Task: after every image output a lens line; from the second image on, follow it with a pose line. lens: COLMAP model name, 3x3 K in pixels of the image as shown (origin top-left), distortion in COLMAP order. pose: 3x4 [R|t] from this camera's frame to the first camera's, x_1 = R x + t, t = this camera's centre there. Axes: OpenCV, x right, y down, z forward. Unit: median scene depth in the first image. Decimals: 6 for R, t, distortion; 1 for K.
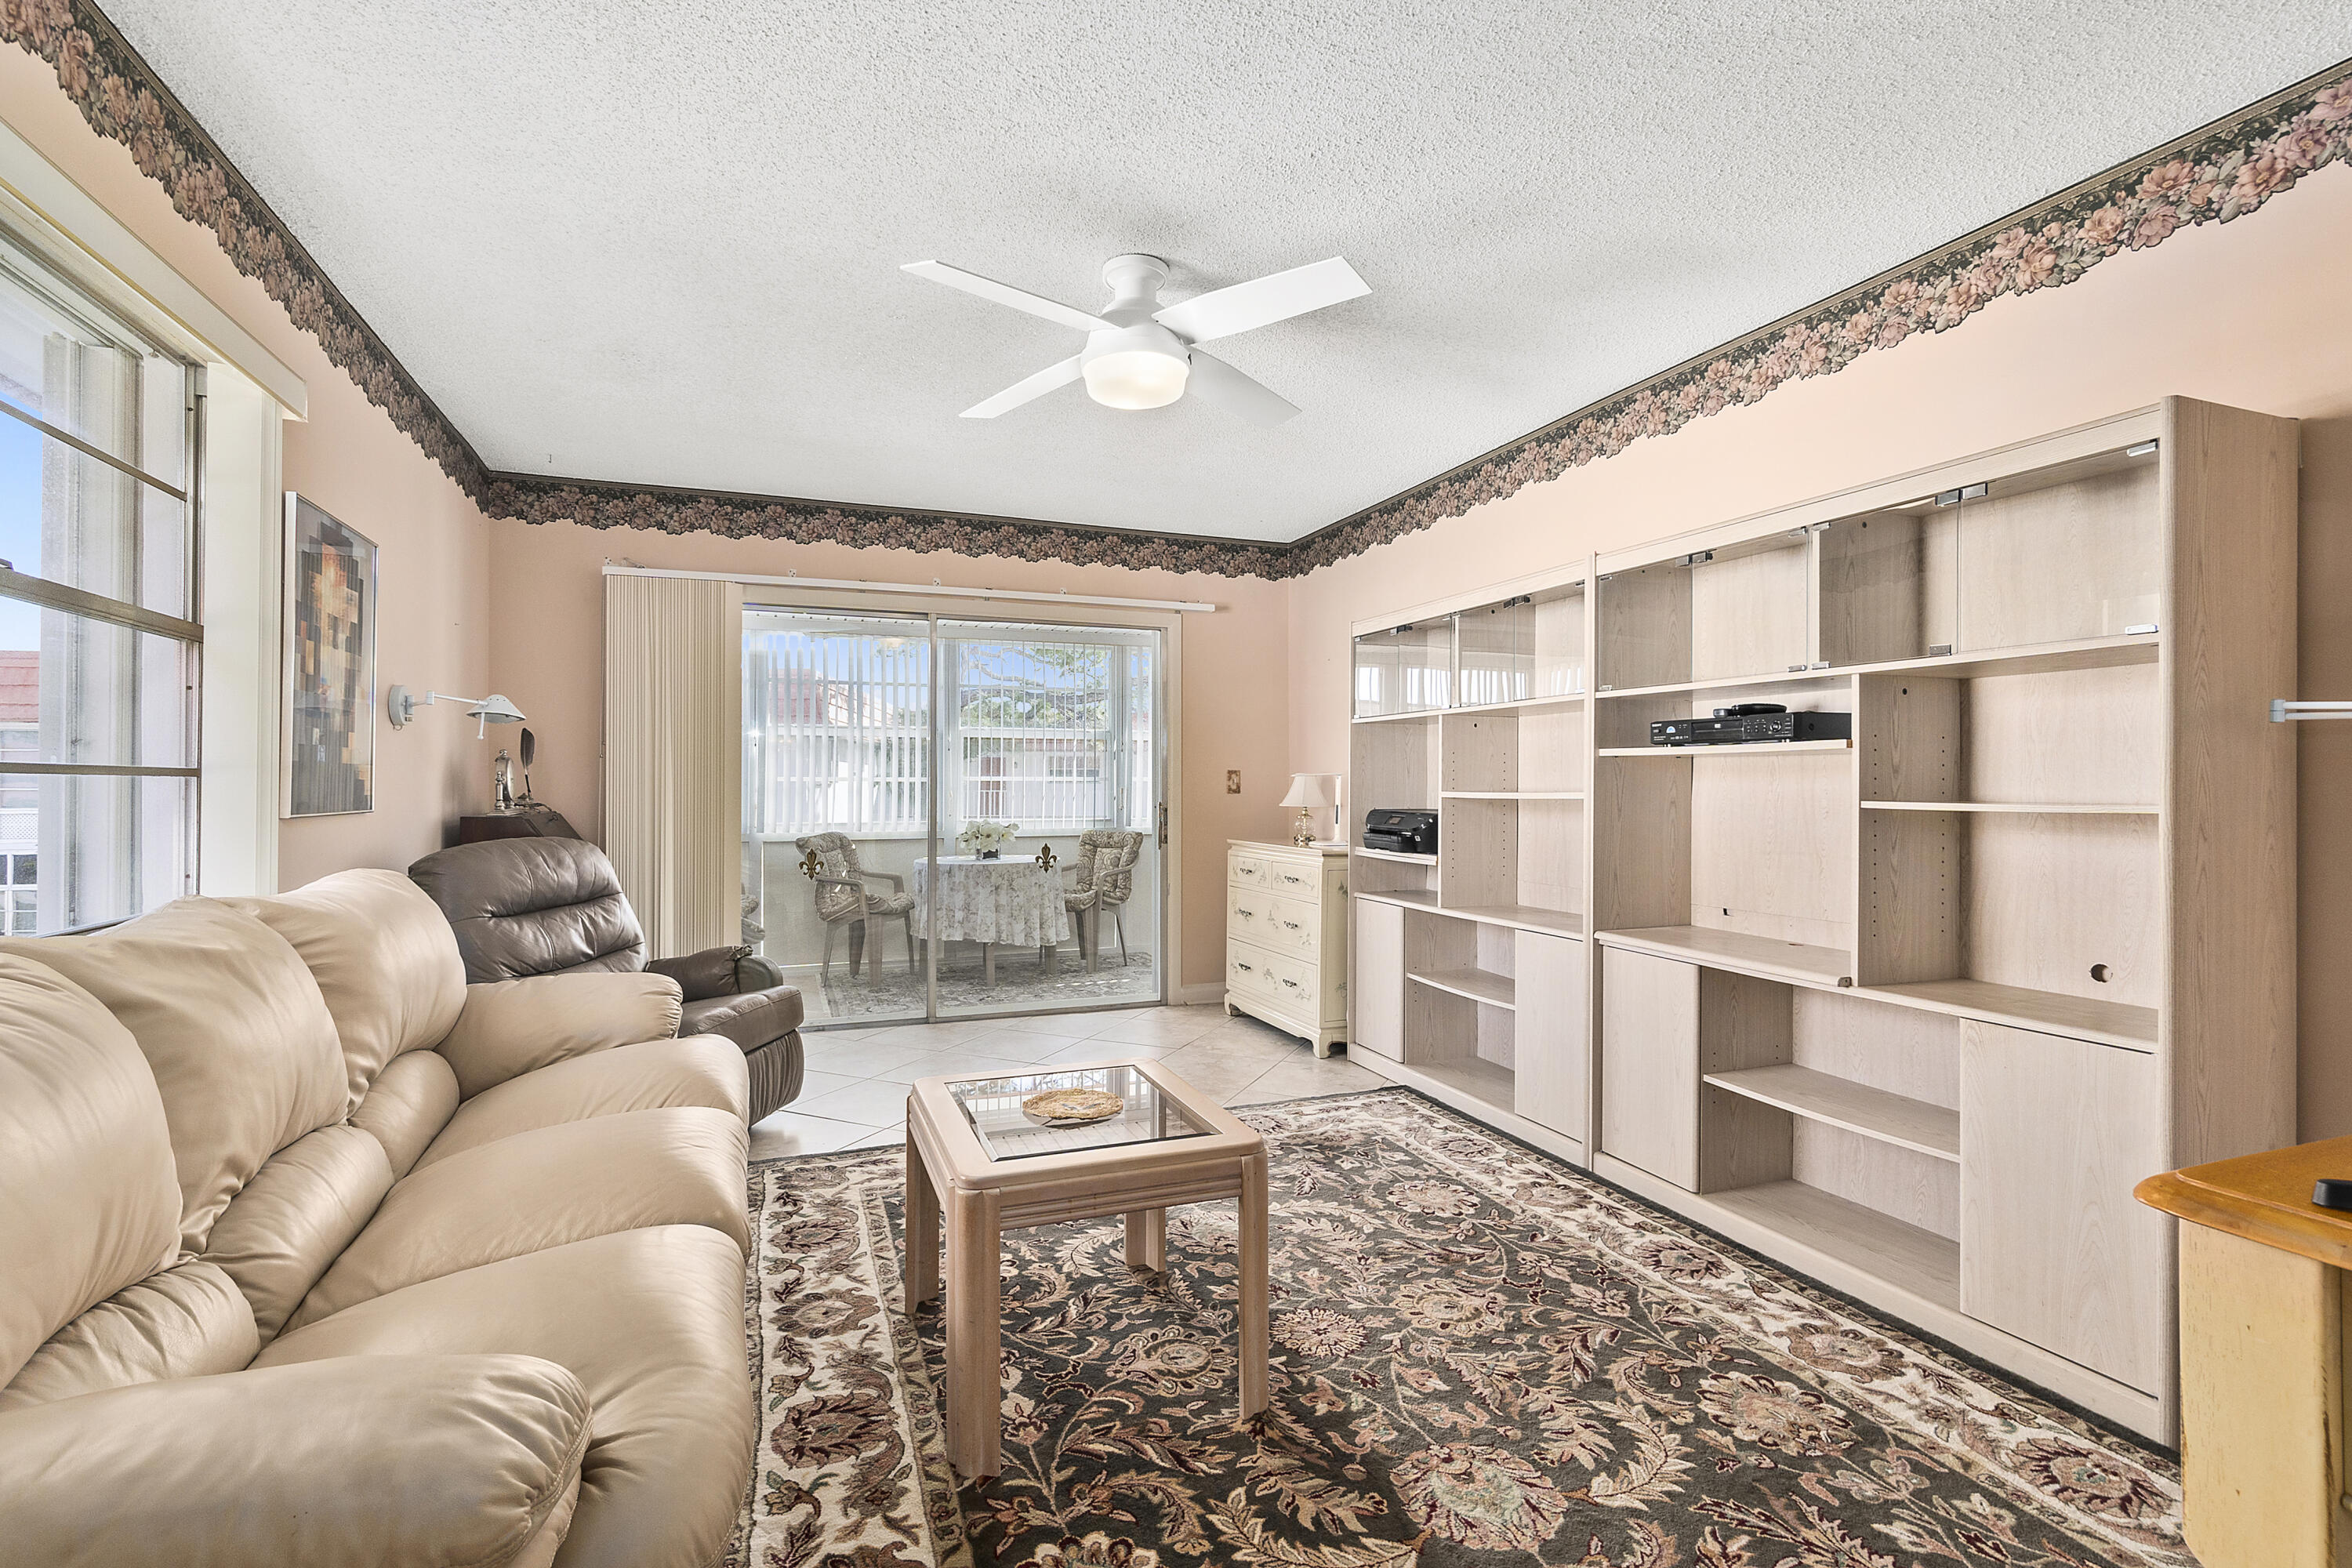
lens RADIAL K [[1053.8, 0, 1164.6], [0, 1053.8, 782.9], [0, 0, 1]] dist [-0.000247, 0.000382]
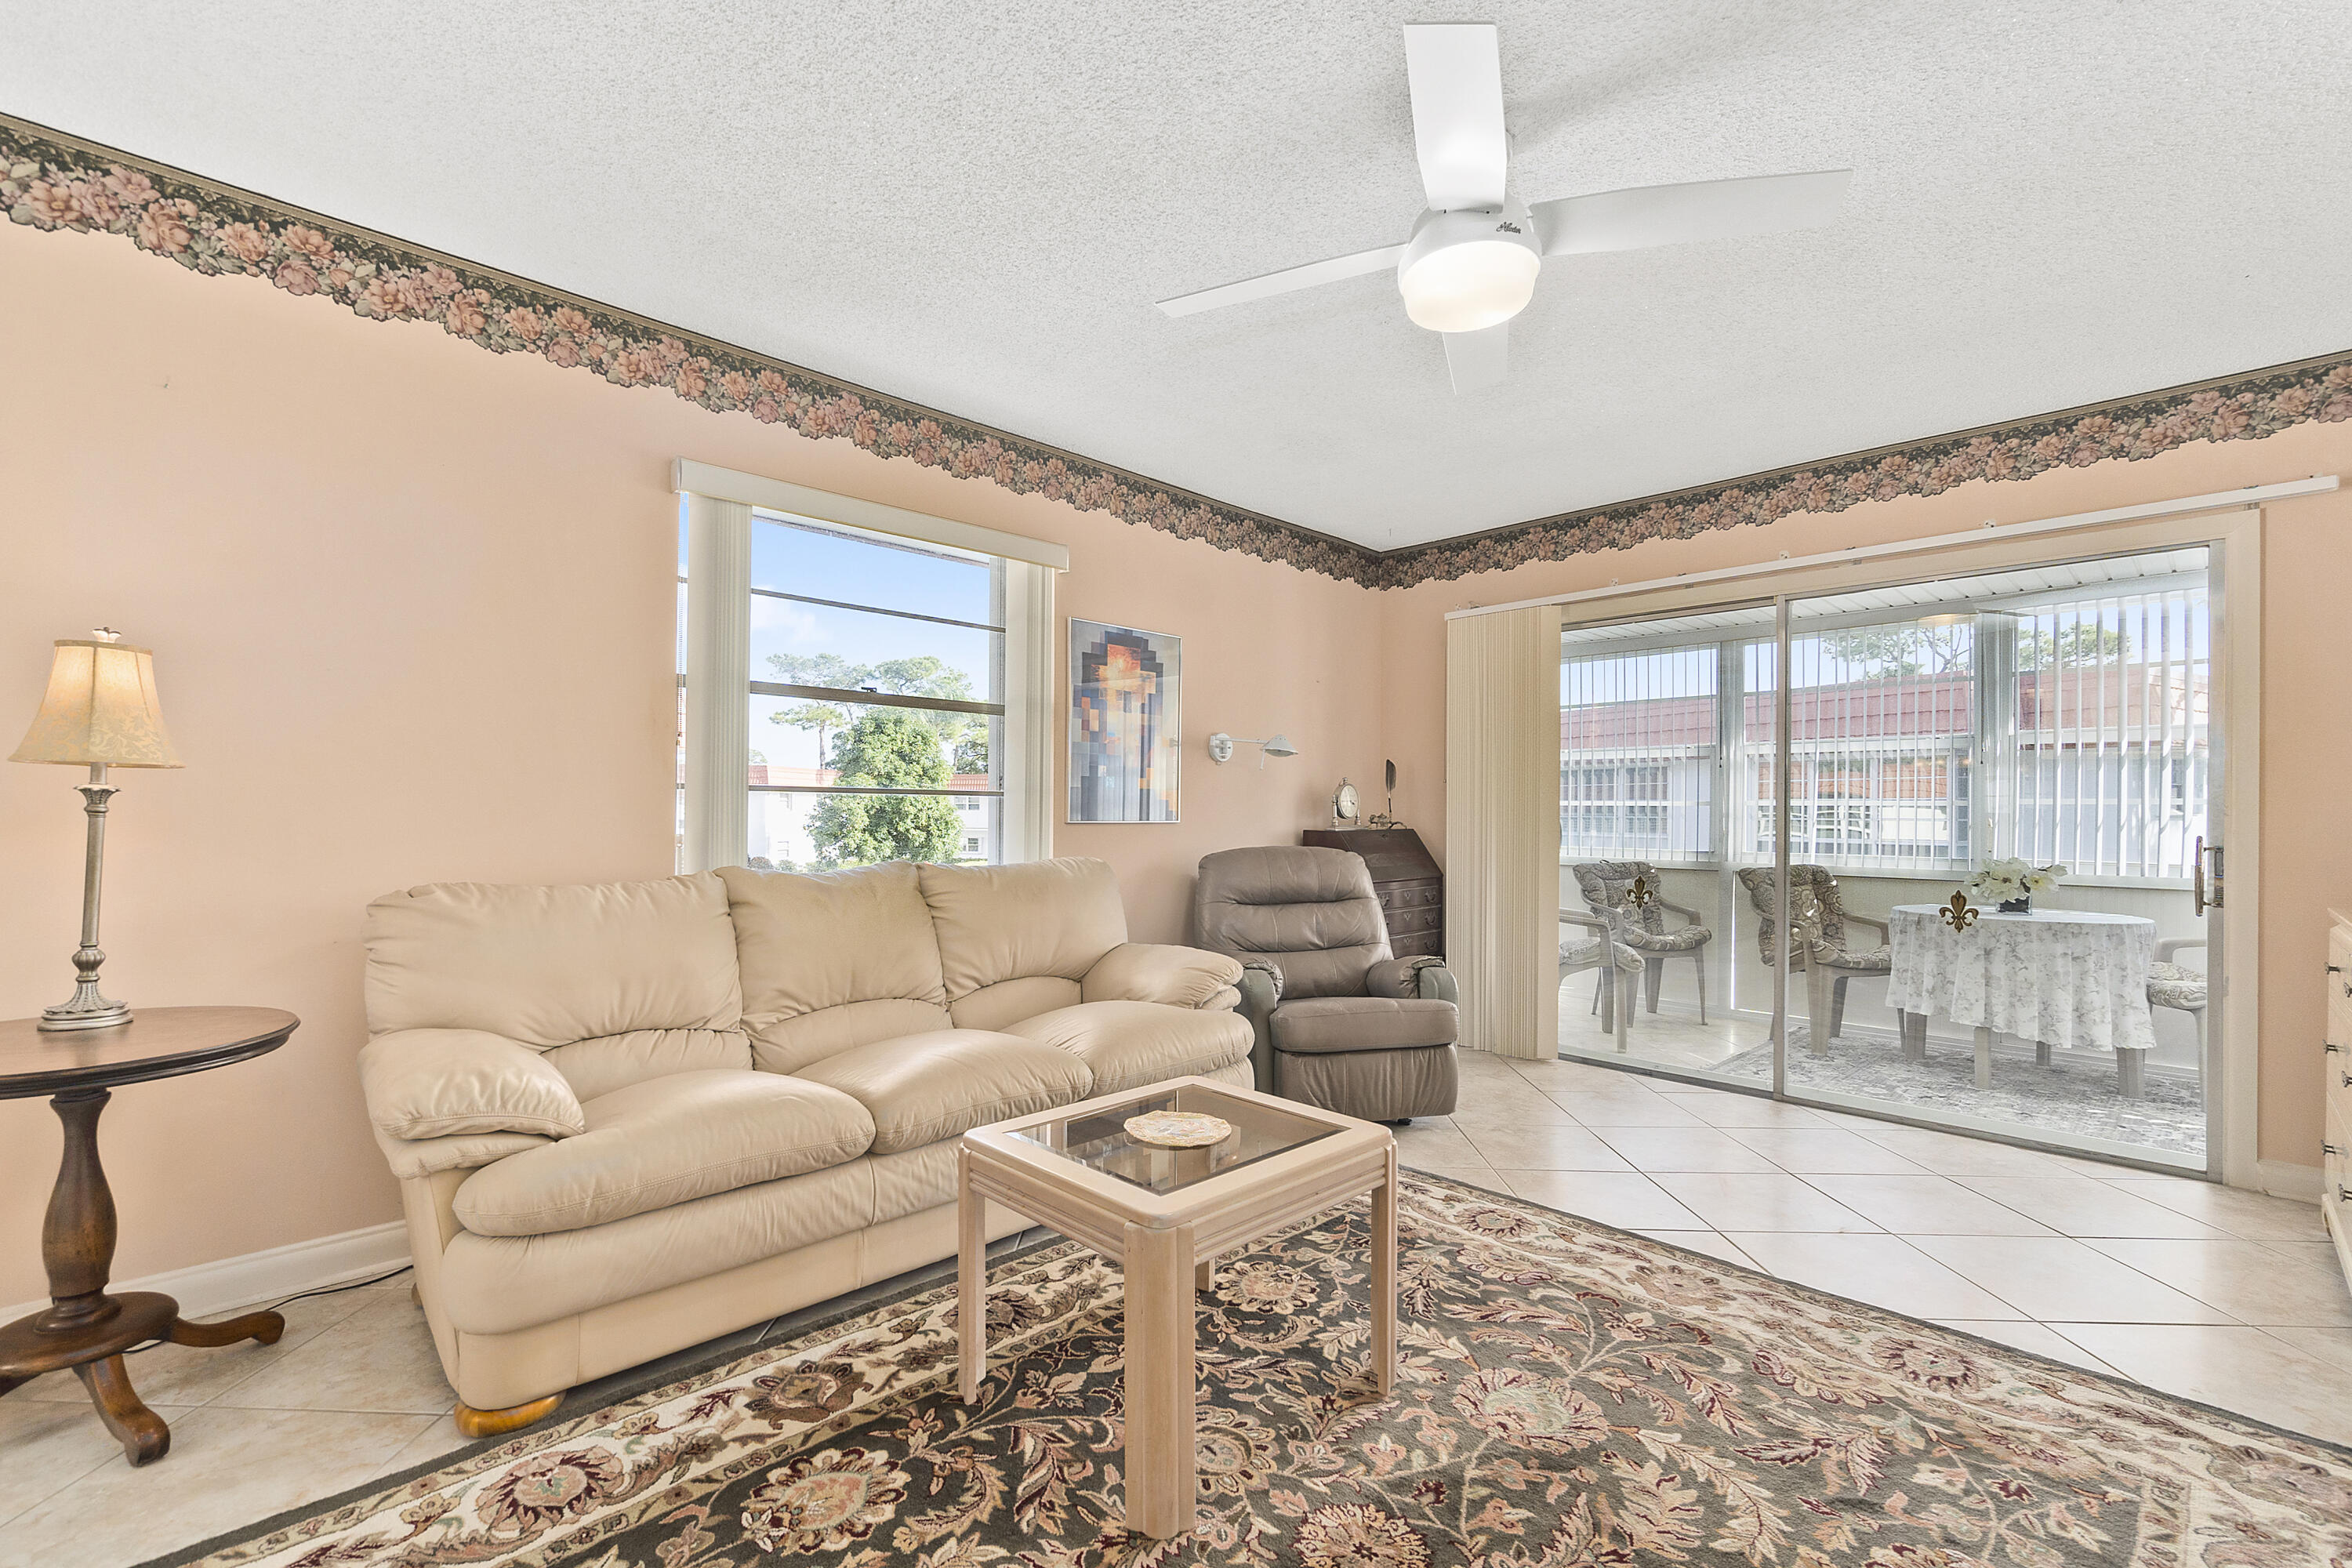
lens RADIAL K [[1025.5, 0, 1169.7], [0, 1025.5, 804.6], [0, 0, 1]] dist [-0.002946, 0.002451]
pose [[0.397804, -0.004326, -0.917460, 0.586163], [-0.004912, 0.999965, -0.006844, 0.015058], [0.917457, 0.007229, 0.397768, 0.475971]]
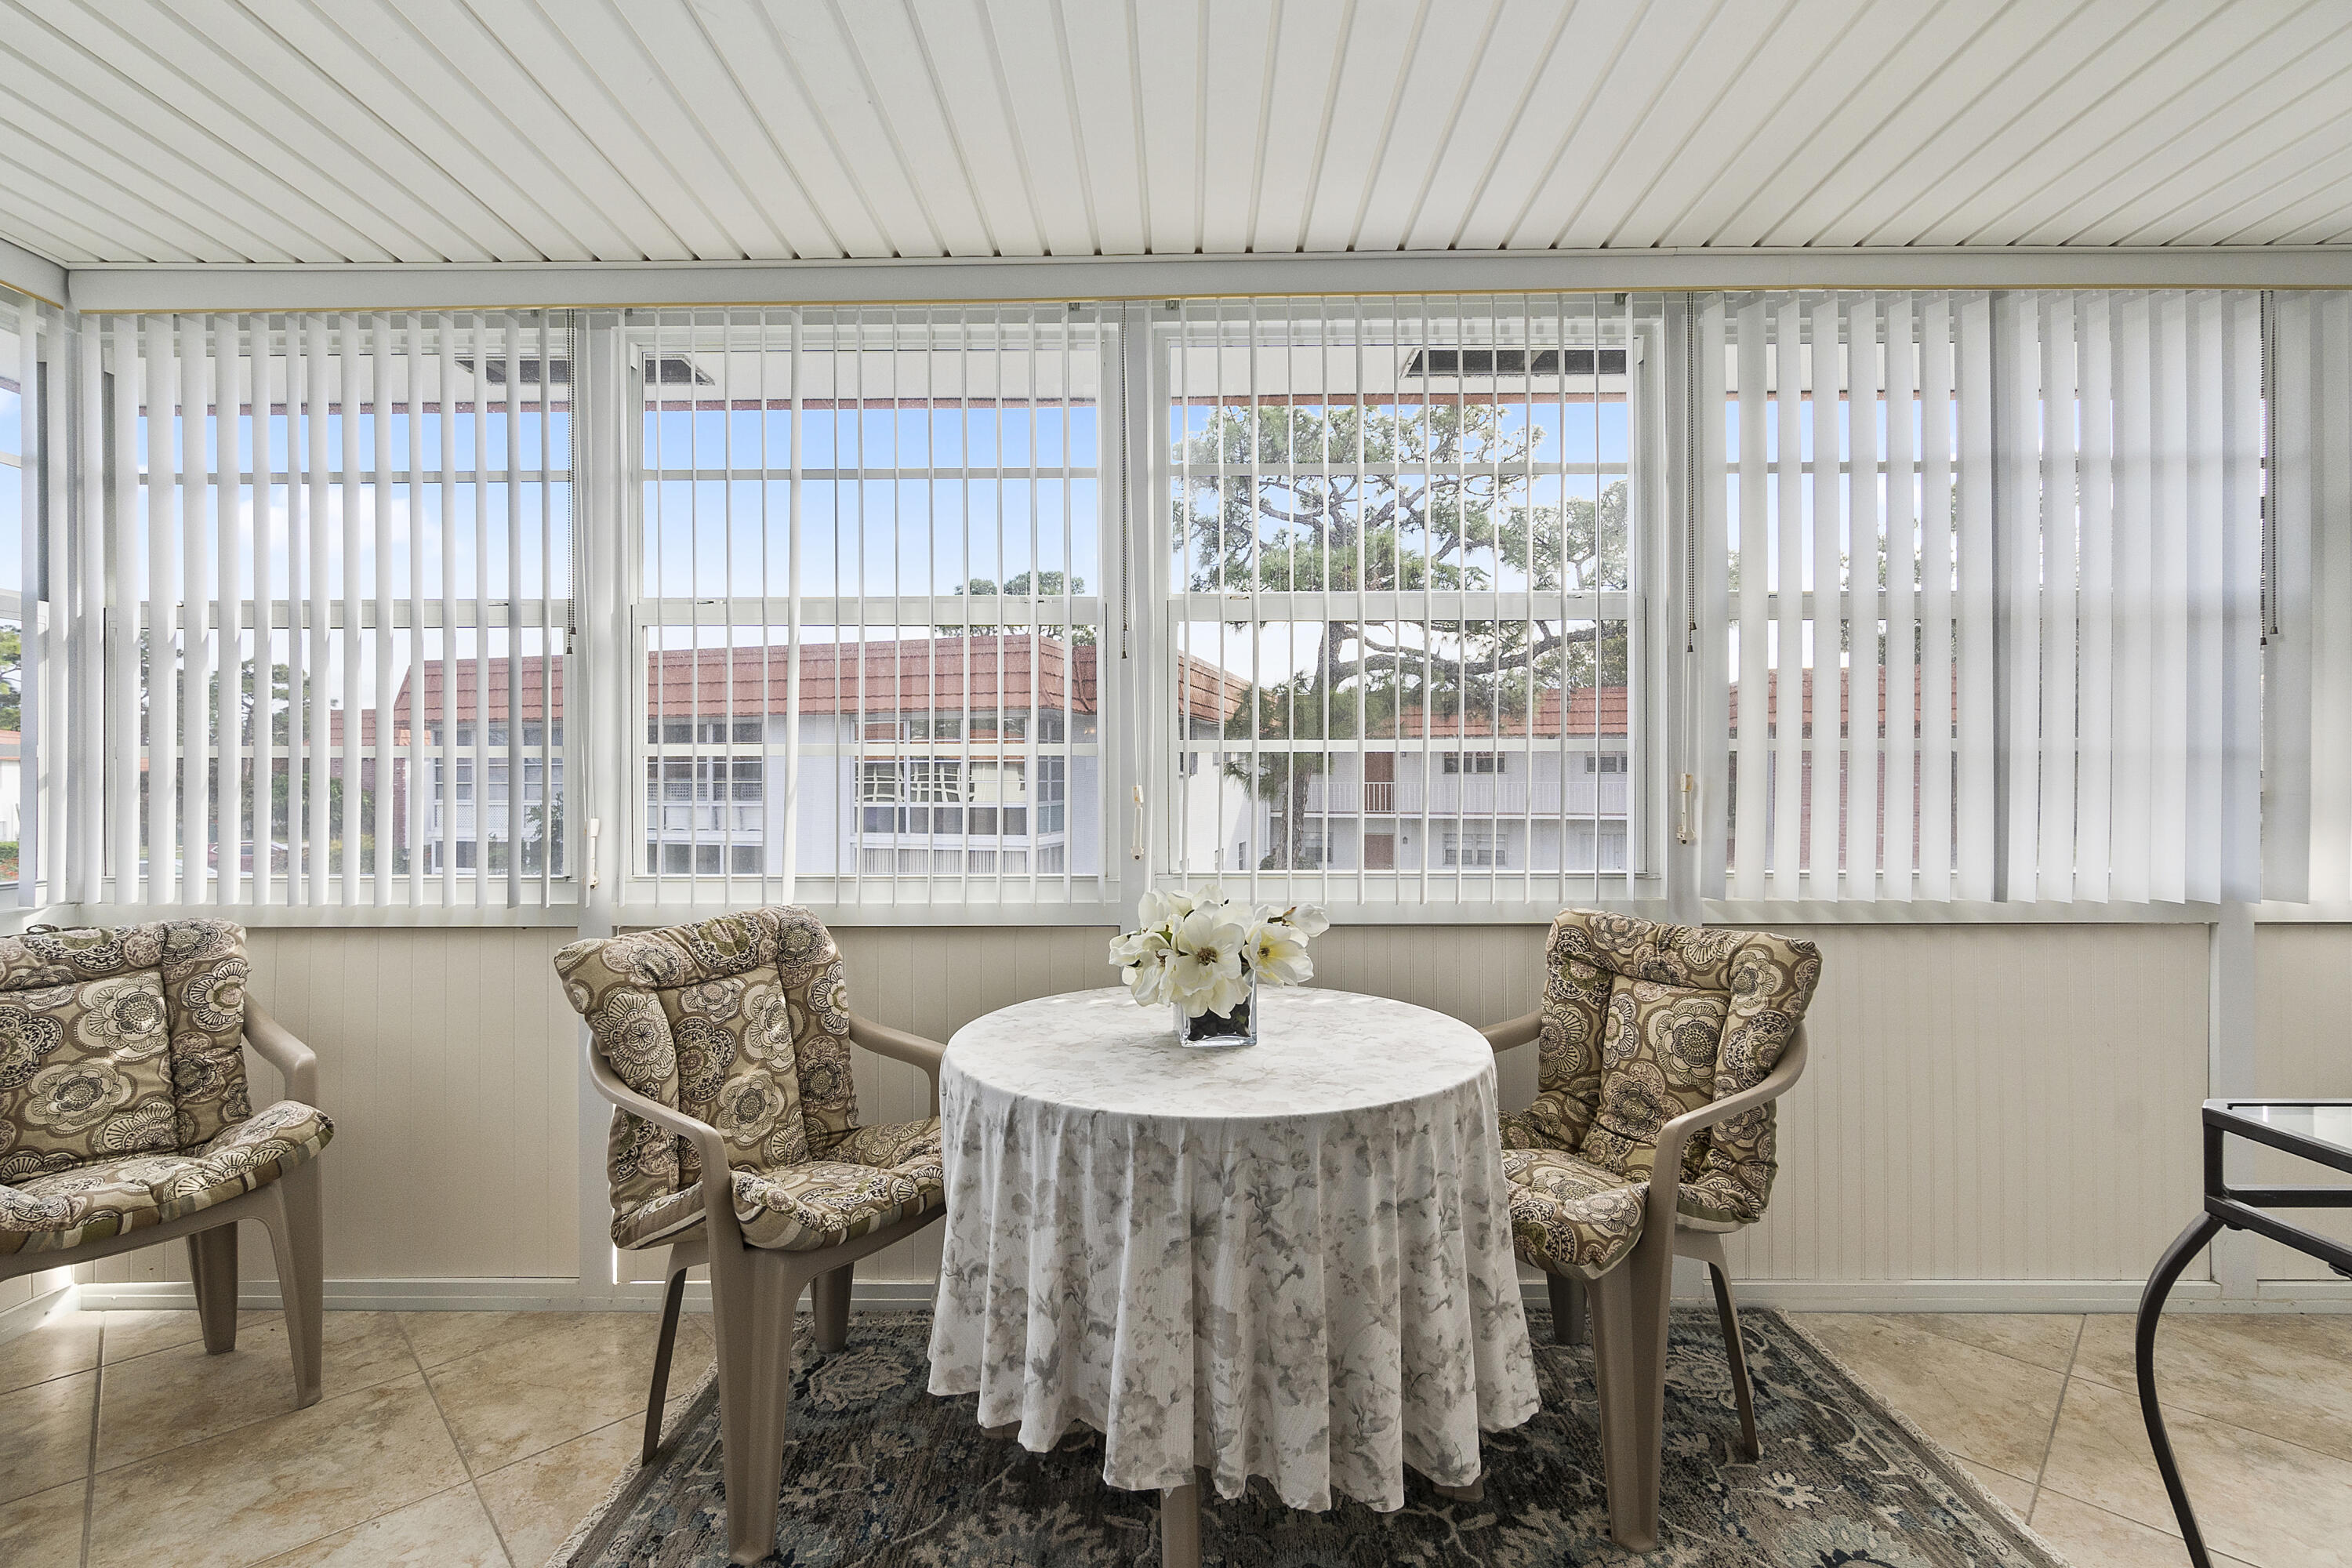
lens RADIAL K [[1053.8, 0, 1164.6], [0, 1053.8, 782.9], [0, 0, 1]] dist [-0.000247, 0.000382]
pose [[0.931666, -0.006060, -0.363265, -0.194877], [0.007206, 0.999972, 0.001800, 0.017346], [0.363244, -0.004295, 0.931684, 1.796340]]
